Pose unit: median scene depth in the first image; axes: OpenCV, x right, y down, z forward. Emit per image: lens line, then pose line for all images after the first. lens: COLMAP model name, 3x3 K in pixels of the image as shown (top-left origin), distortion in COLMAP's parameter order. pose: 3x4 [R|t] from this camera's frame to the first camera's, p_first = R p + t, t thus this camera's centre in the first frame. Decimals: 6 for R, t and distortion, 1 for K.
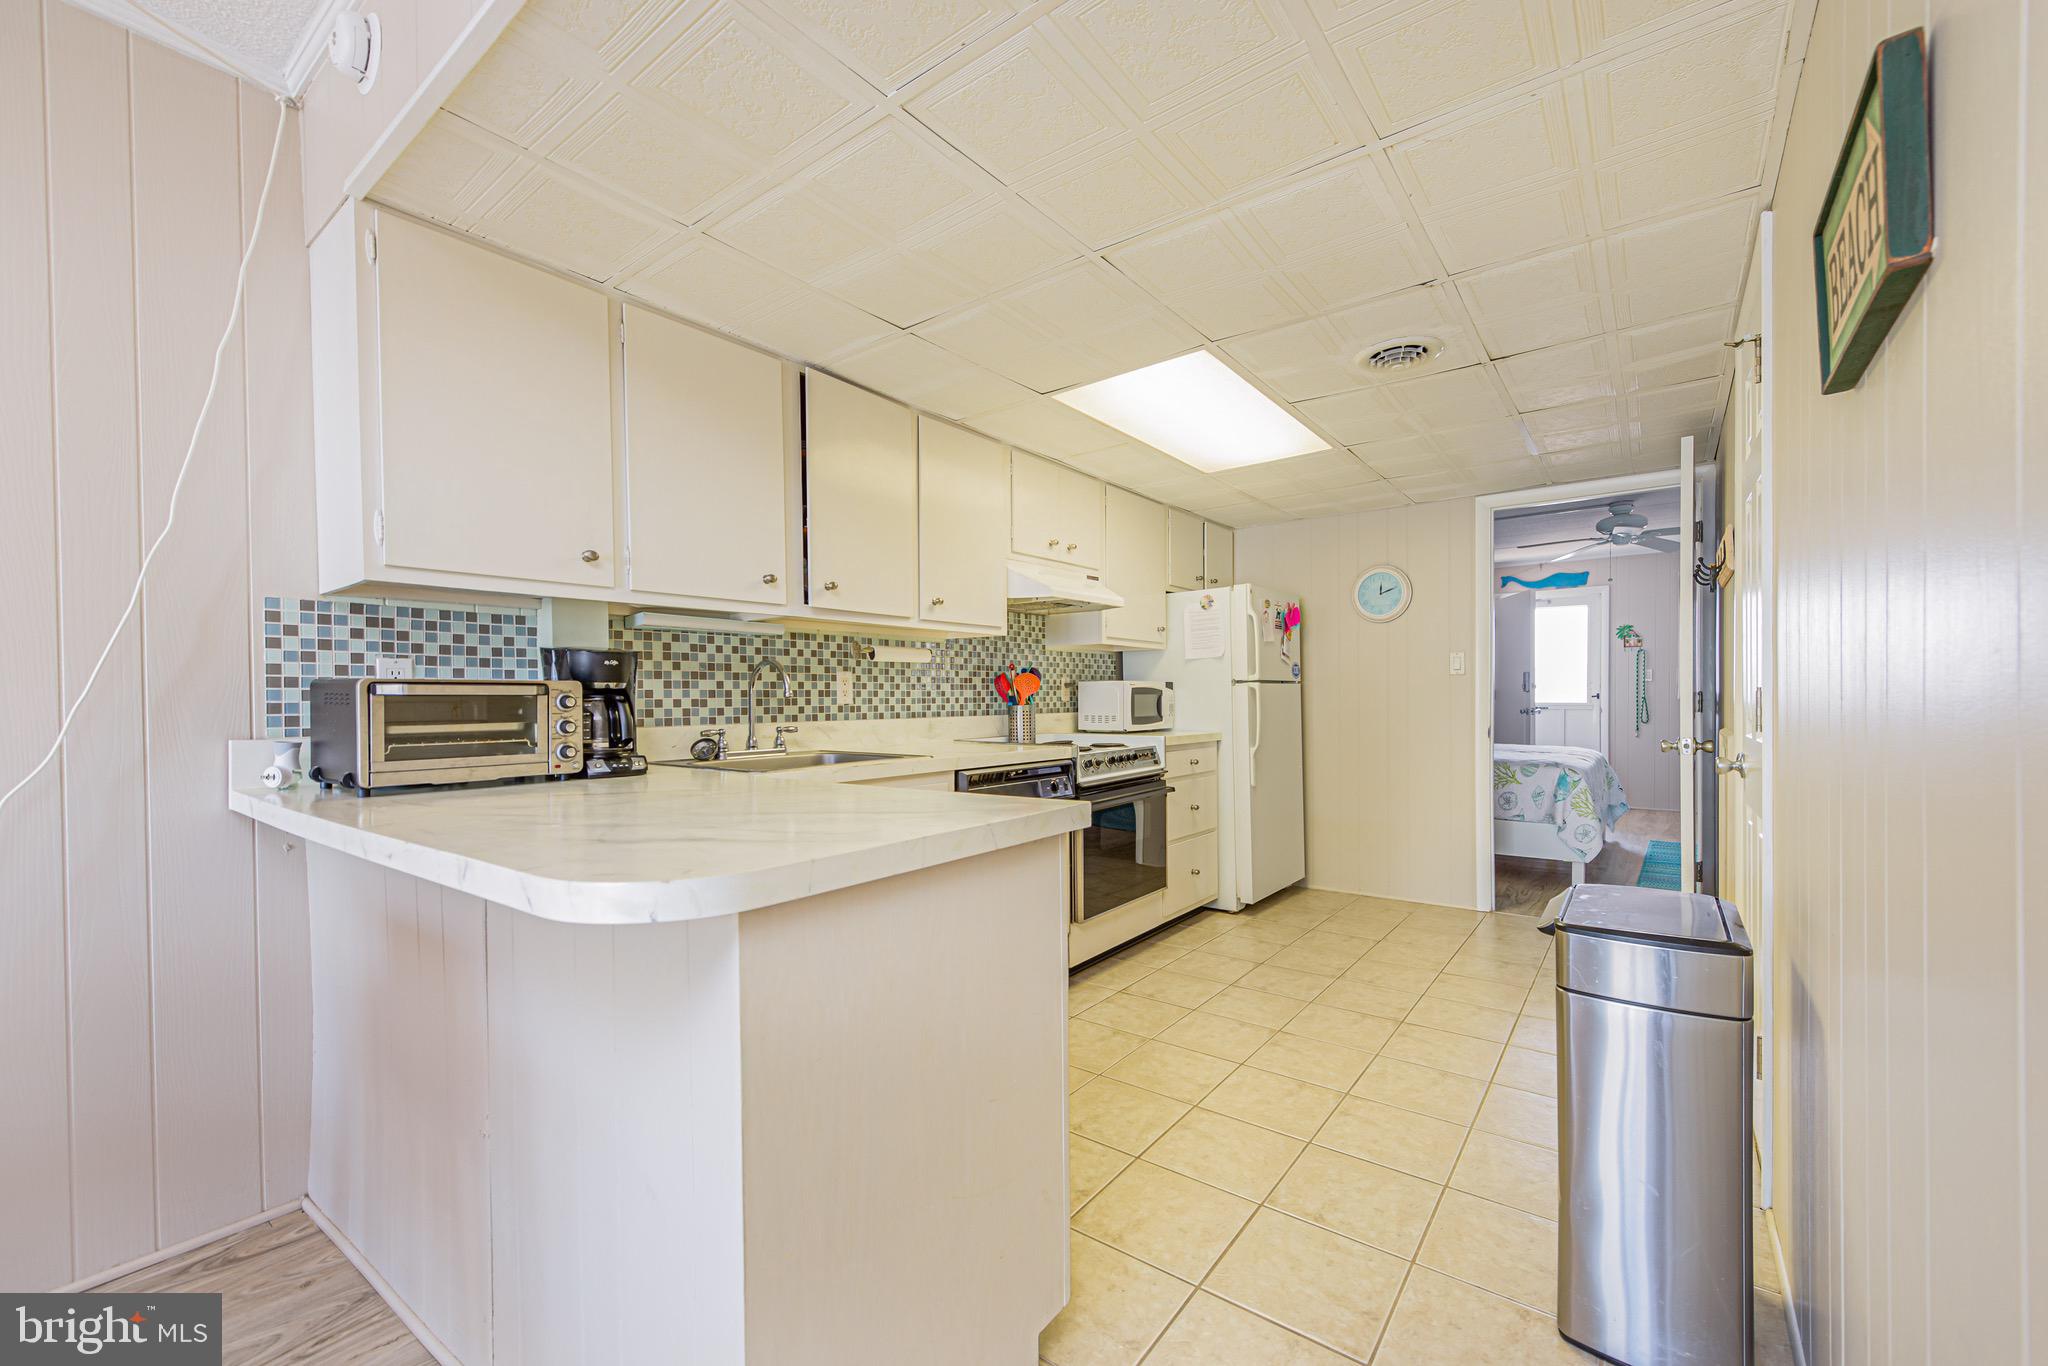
lens RADIAL K [[821.3, 0, 1048.3], [0, 821.3, 703.7], [0, 0, 1]] dist [0.010883, -0.000618]
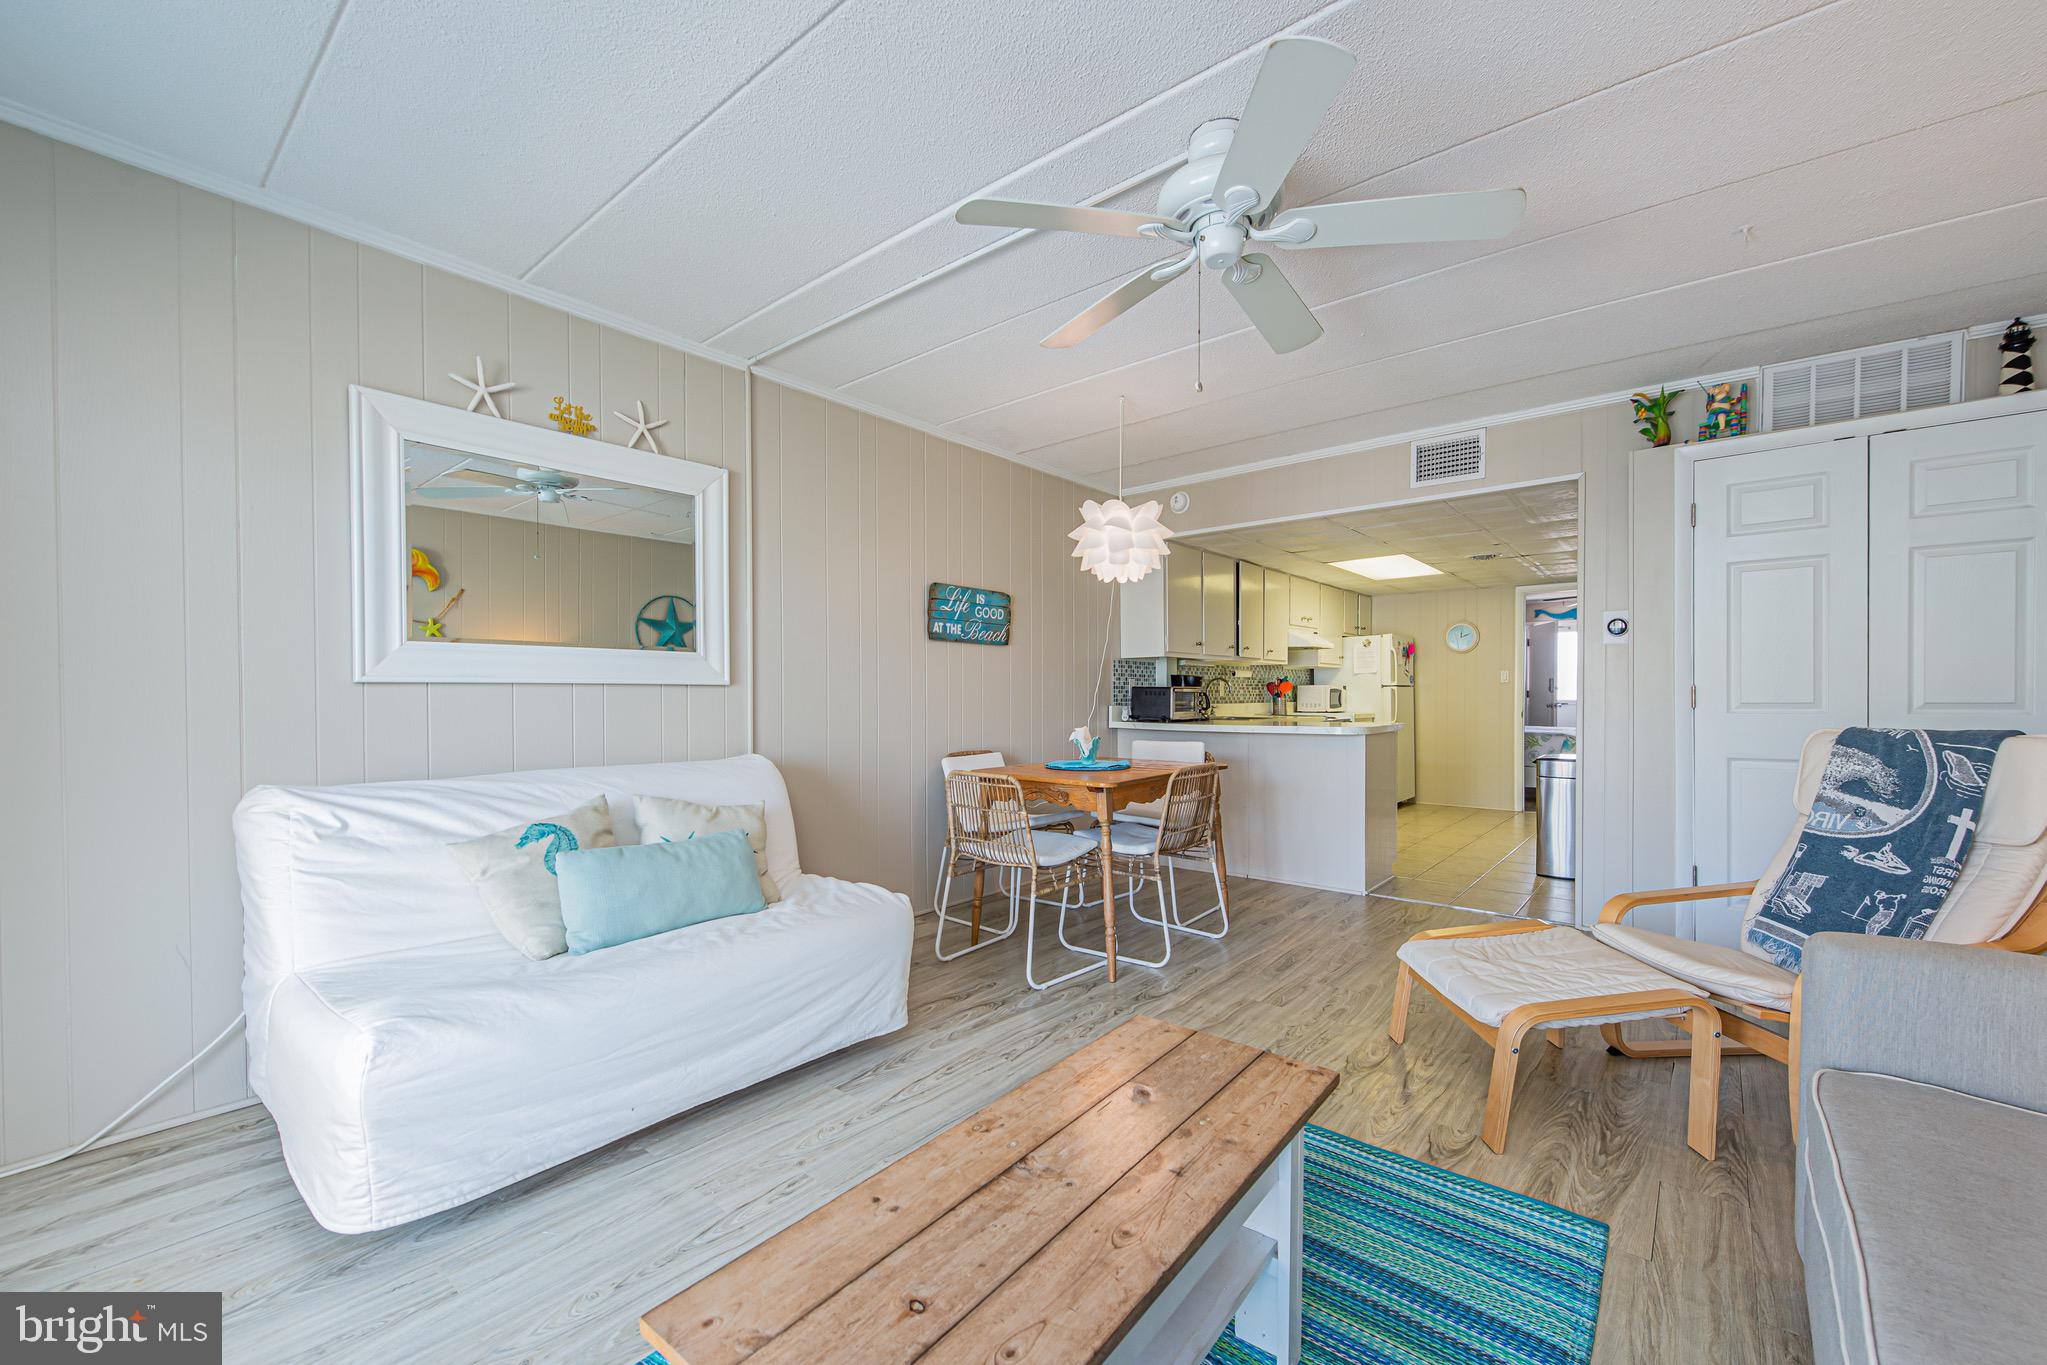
lens RADIAL K [[817.5, 0, 1035.8], [0, 817.5, 701.0], [0, 0, 1]] dist [0.002358, 0.000119]
pose [[0.998908, 0.007018, -0.046187, -0.462931], [-0.006919, 0.999973, 0.002299, 0.008294], [0.046202, -0.001977, 0.998930, -0.870088]]
